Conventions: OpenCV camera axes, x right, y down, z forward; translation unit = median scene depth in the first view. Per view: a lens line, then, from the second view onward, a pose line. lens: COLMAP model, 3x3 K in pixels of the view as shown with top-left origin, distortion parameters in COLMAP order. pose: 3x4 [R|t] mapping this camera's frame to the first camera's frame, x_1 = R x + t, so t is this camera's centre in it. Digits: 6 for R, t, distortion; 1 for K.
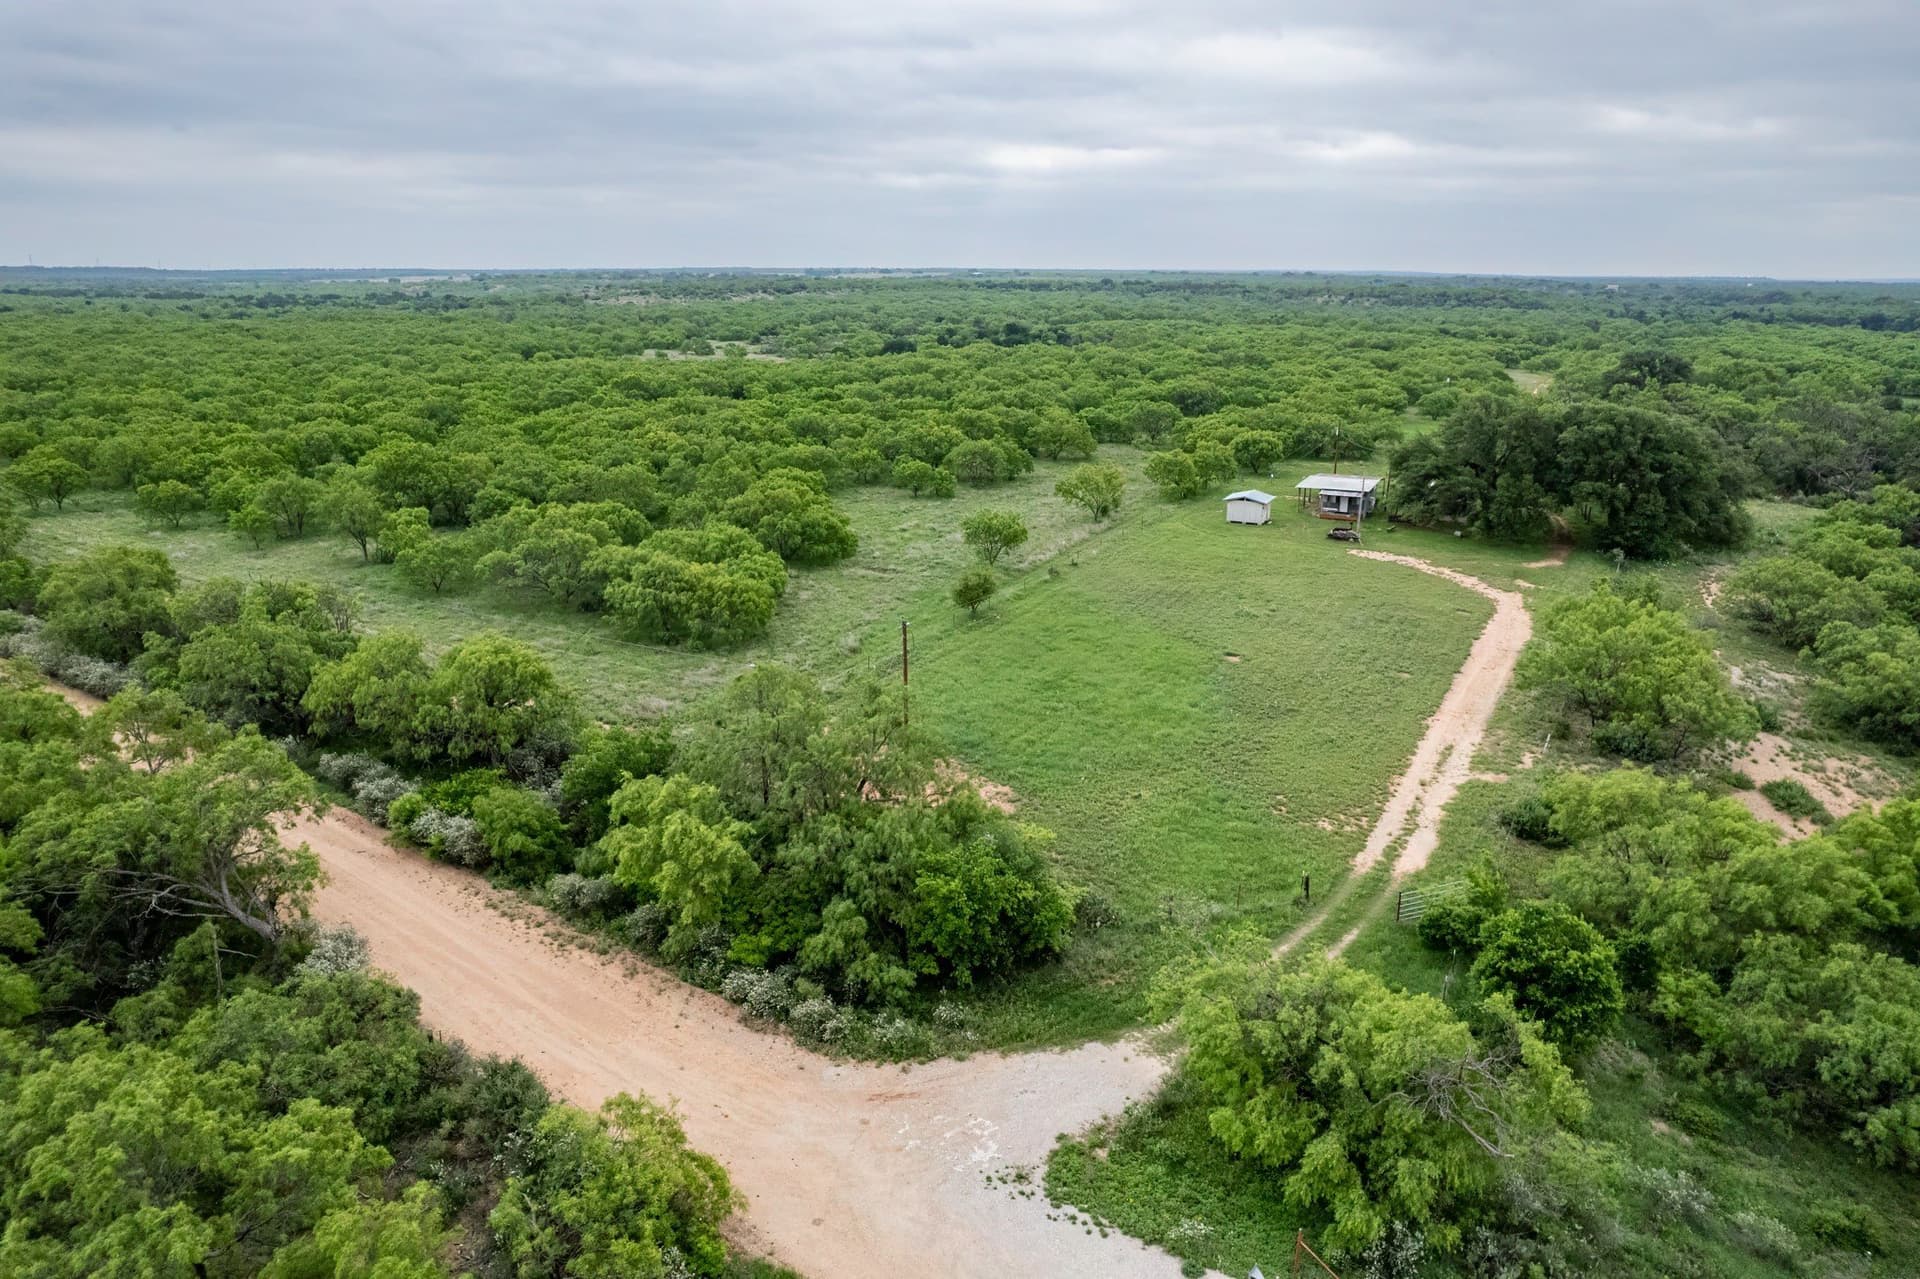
lens RADIAL K [[1242.6, 0, 955.7], [0, 1242.6, 621.2], [0, 0, 1]] dist [-0.051543, -0.003540]
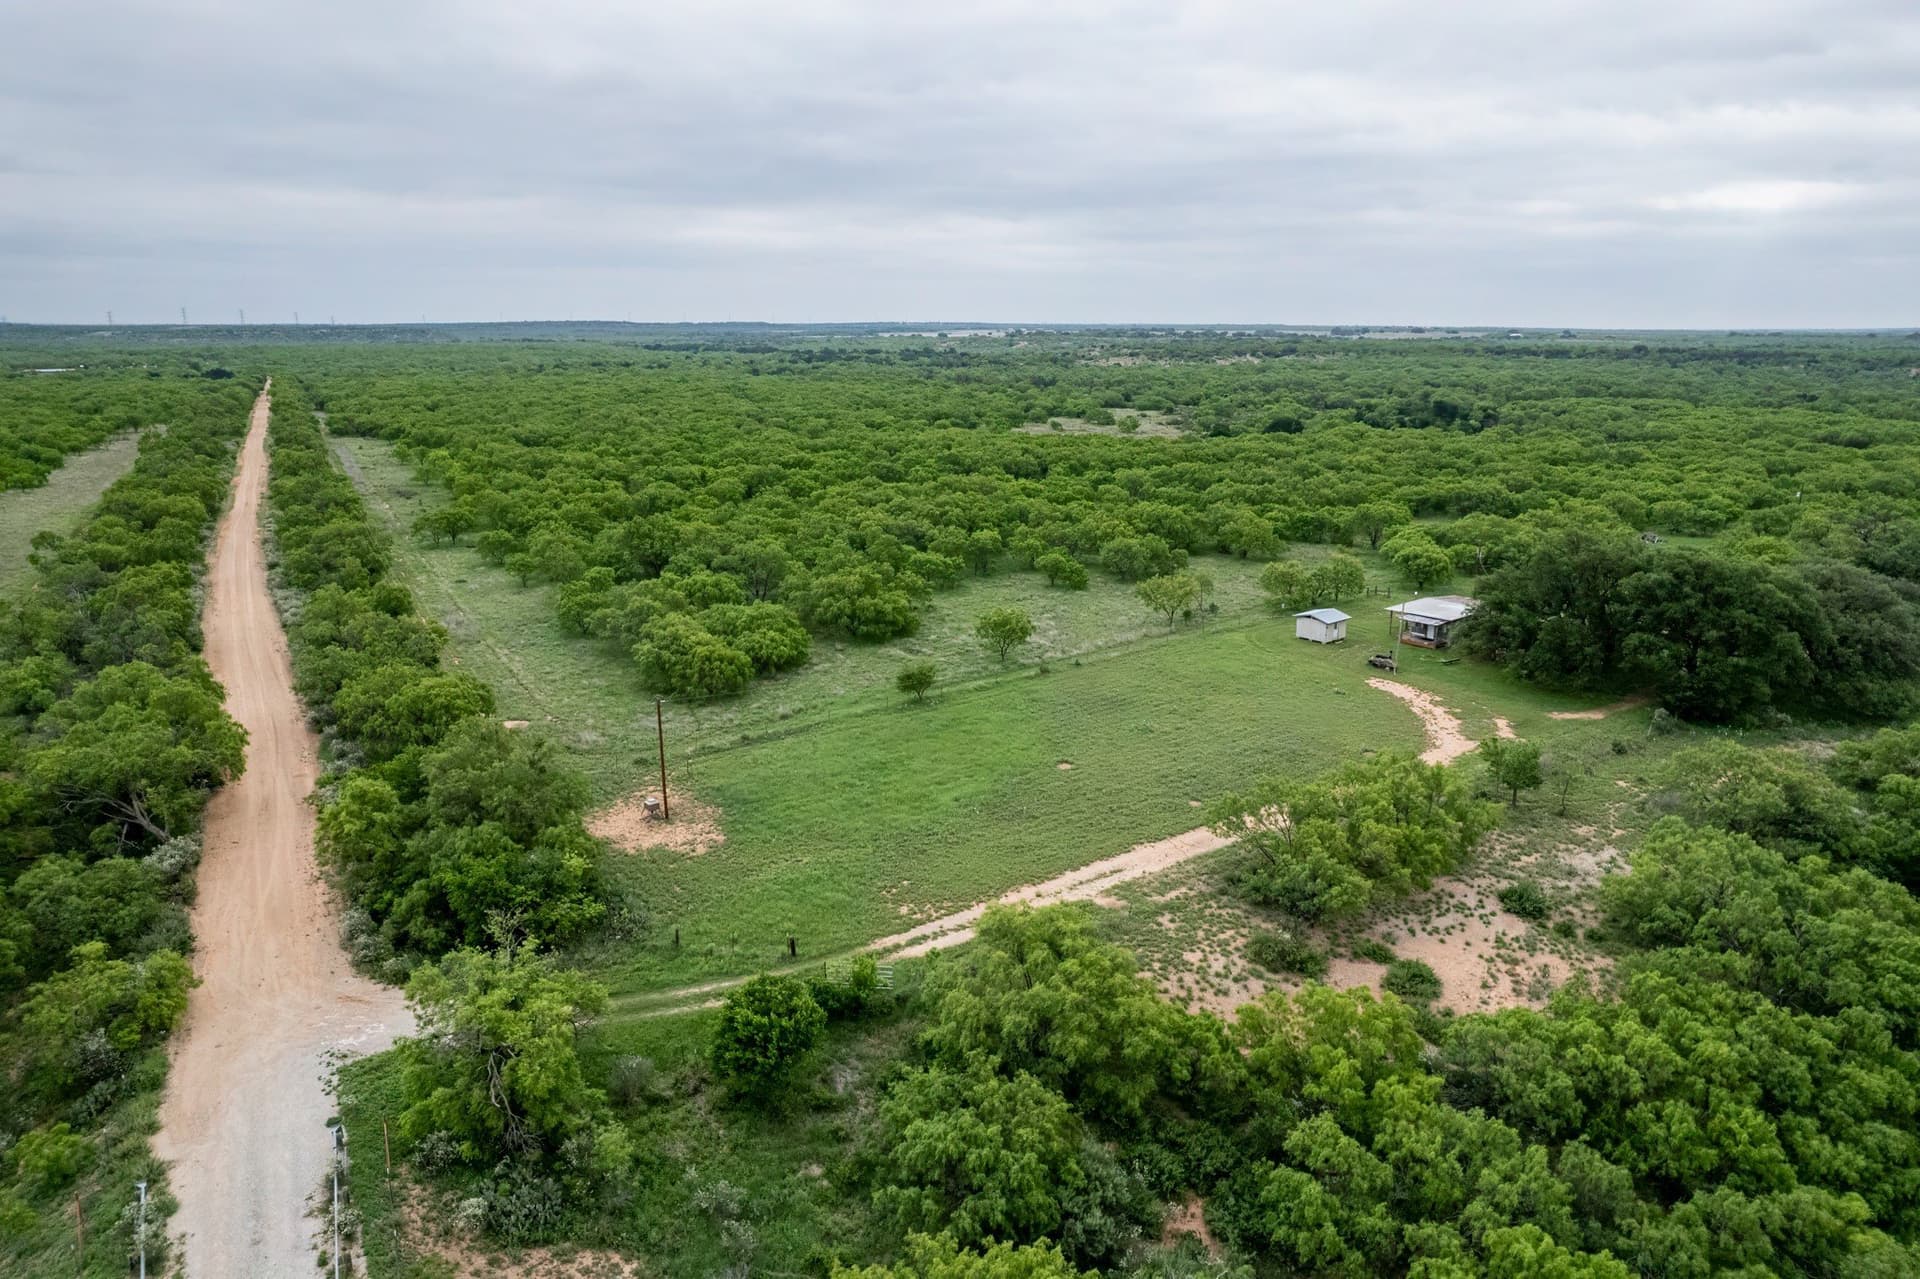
lens RADIAL K [[1246.4, 0, 960.0], [0, 1246.4, 639.5], [0, 0, 1]] dist [-0.084595, 0.076232]
pose [[0.912840, 0.096973, -0.396635, 0.371717], [-0.107650, 0.994178, -0.004687, -0.044399], [0.393871, 0.046976, 0.917964, -0.044247]]
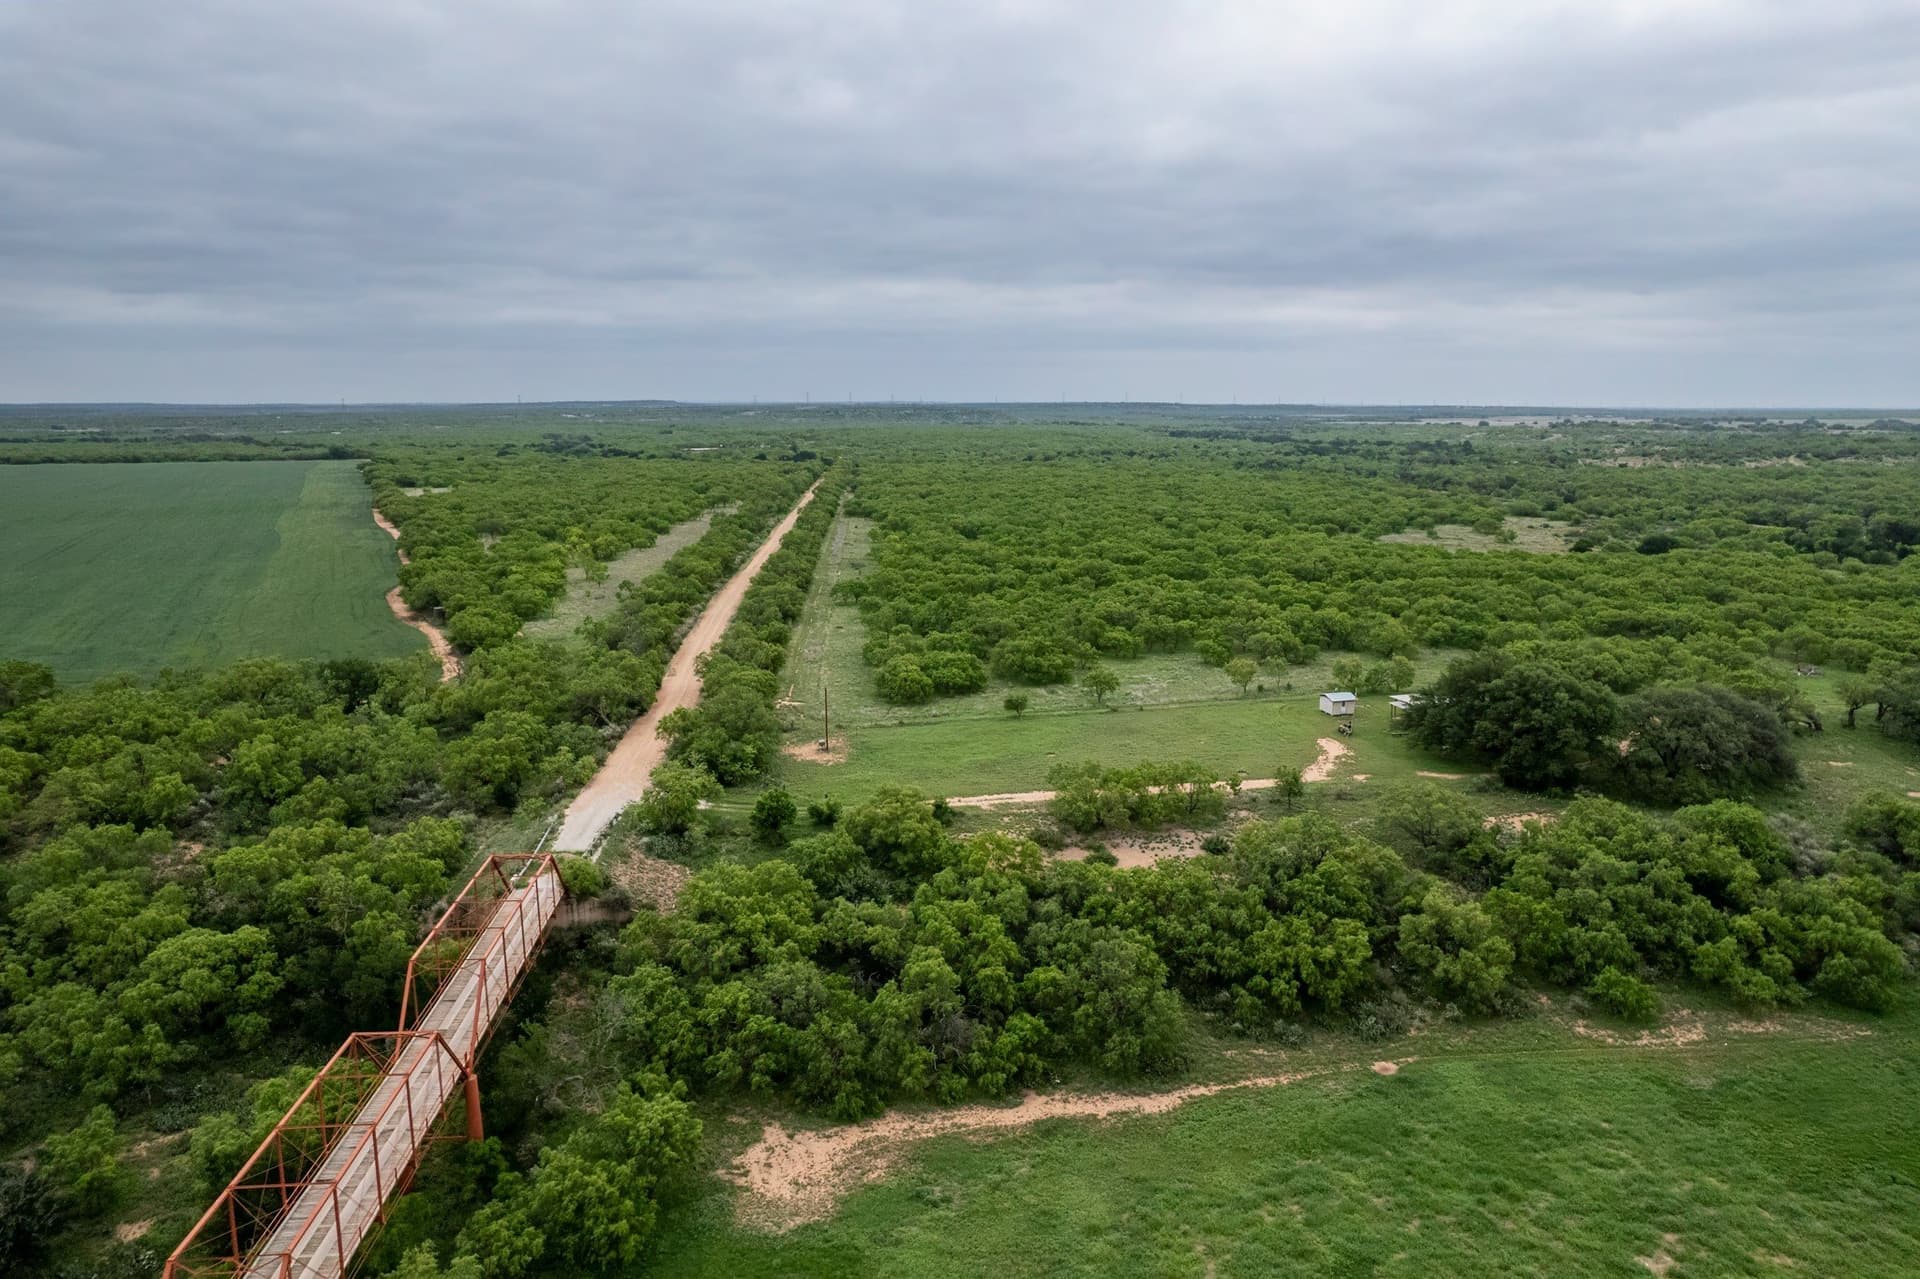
lens RADIAL K [[1246.4, 0, 960.0], [0, 1246.4, 639.5], [0, 0, 1]] dist [-0.084595, 0.076232]
pose [[0.650049, 0.137942, -0.747267, 1.018553], [-0.202412, 0.979289, 0.004694, -0.083458], [0.732438, 0.148204, 0.664507, -0.274438]]
